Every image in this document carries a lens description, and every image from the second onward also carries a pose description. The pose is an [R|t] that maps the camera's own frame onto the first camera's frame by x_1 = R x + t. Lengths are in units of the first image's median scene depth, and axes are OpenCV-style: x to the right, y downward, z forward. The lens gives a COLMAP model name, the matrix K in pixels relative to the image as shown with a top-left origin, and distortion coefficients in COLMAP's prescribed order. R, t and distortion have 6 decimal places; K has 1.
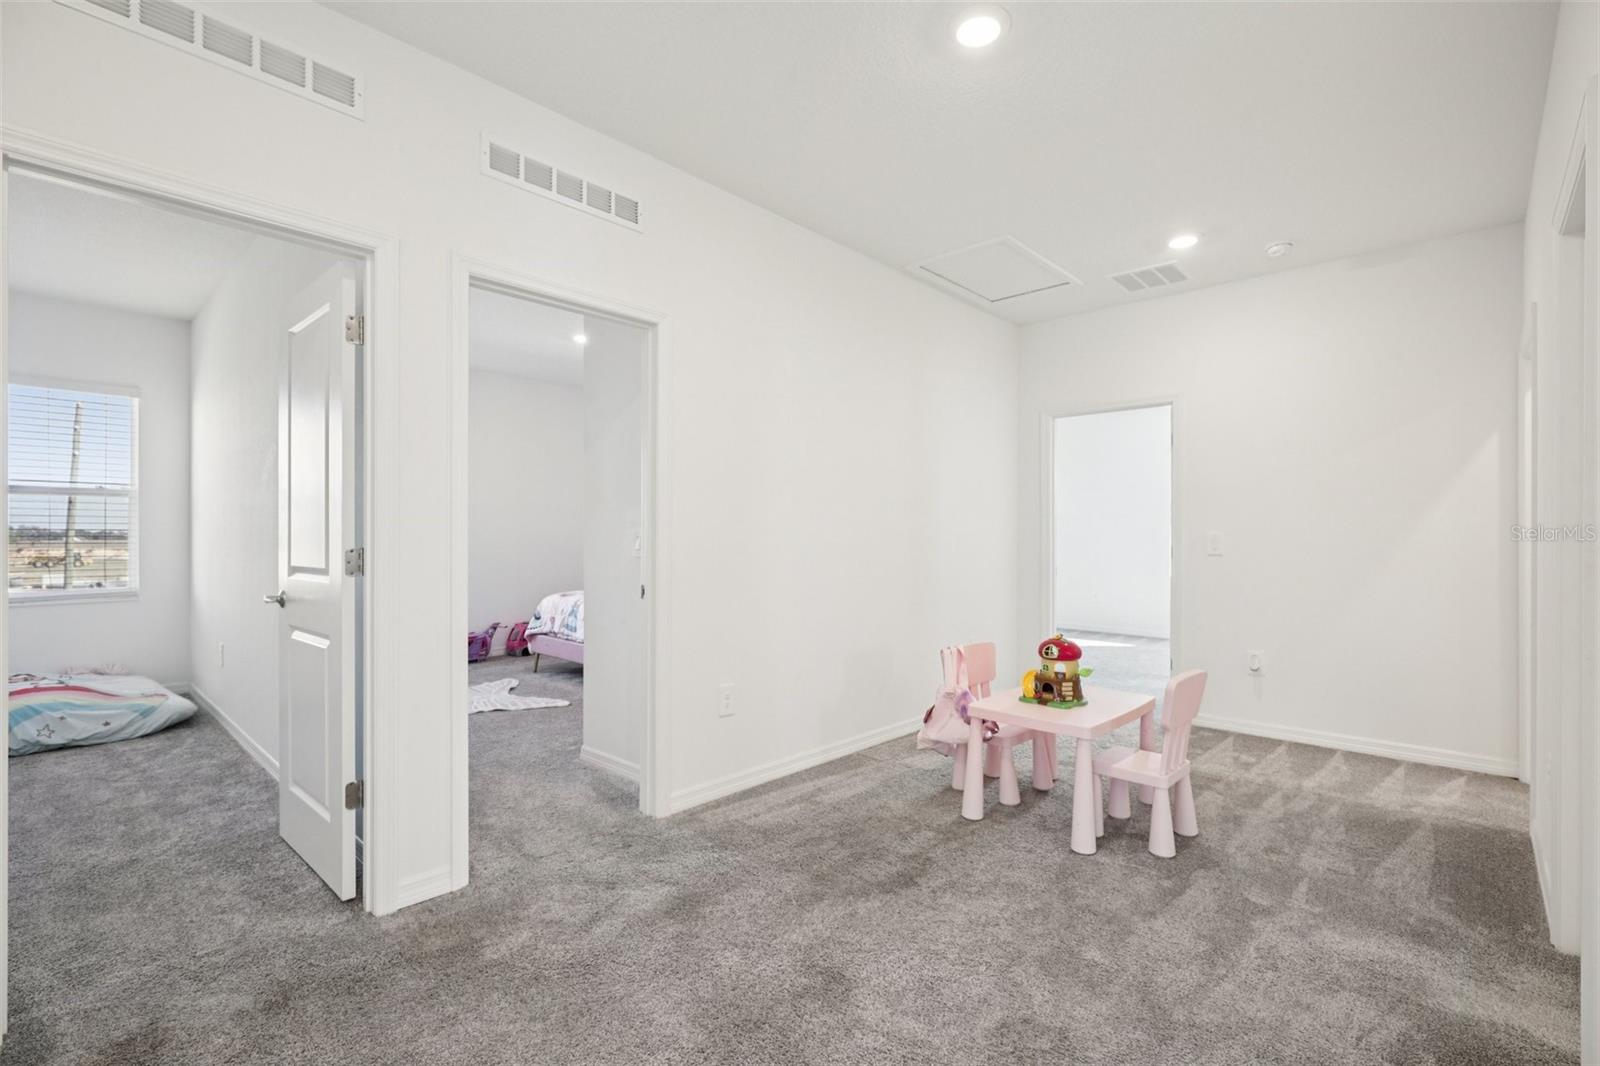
lens RADIAL K [[722.4, 0, 816.5], [0, 722.4, 530.5], [0, 0, 1]] dist [0.001612, 0.000555]
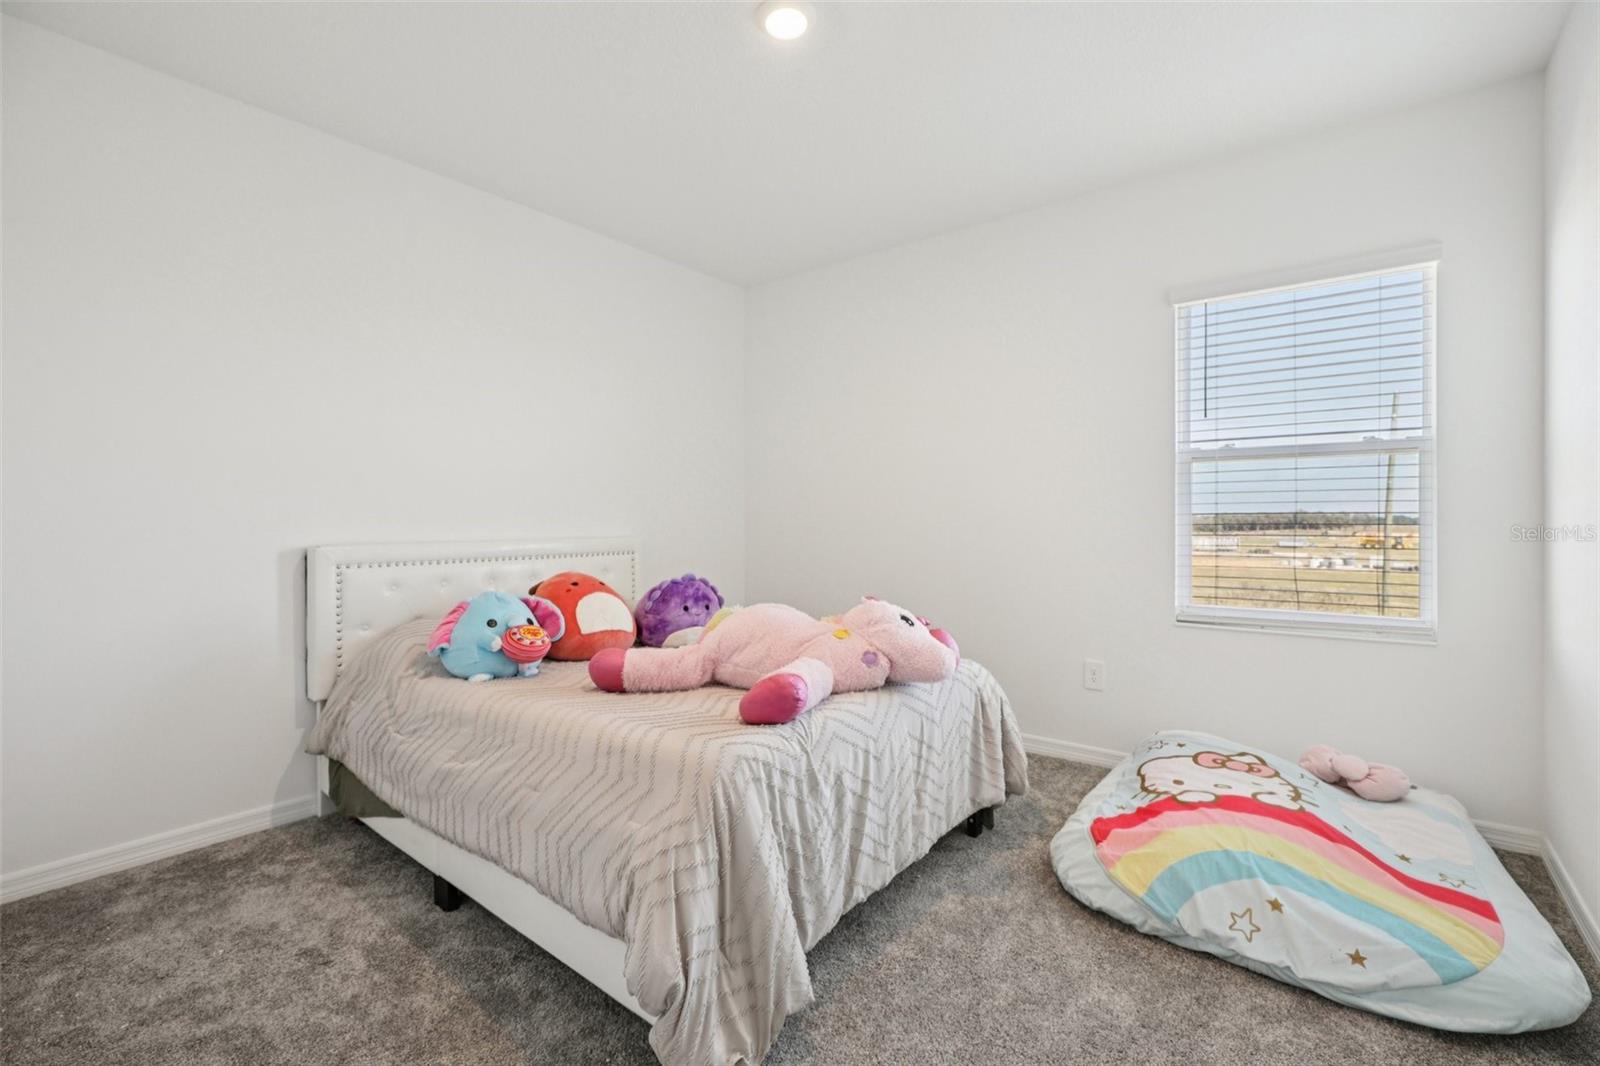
lens RADIAL K [[722.4, 0, 816.5], [0, 722.4, 530.5], [0, 0, 1]] dist [0.001612, 0.000555]
pose [[0.095659, 0.010863, -0.995355, -0.456666], [0.009401, 0.999886, 0.011816, 0.000883], [0.995370, -0.010488, 0.095545, 0.501327]]
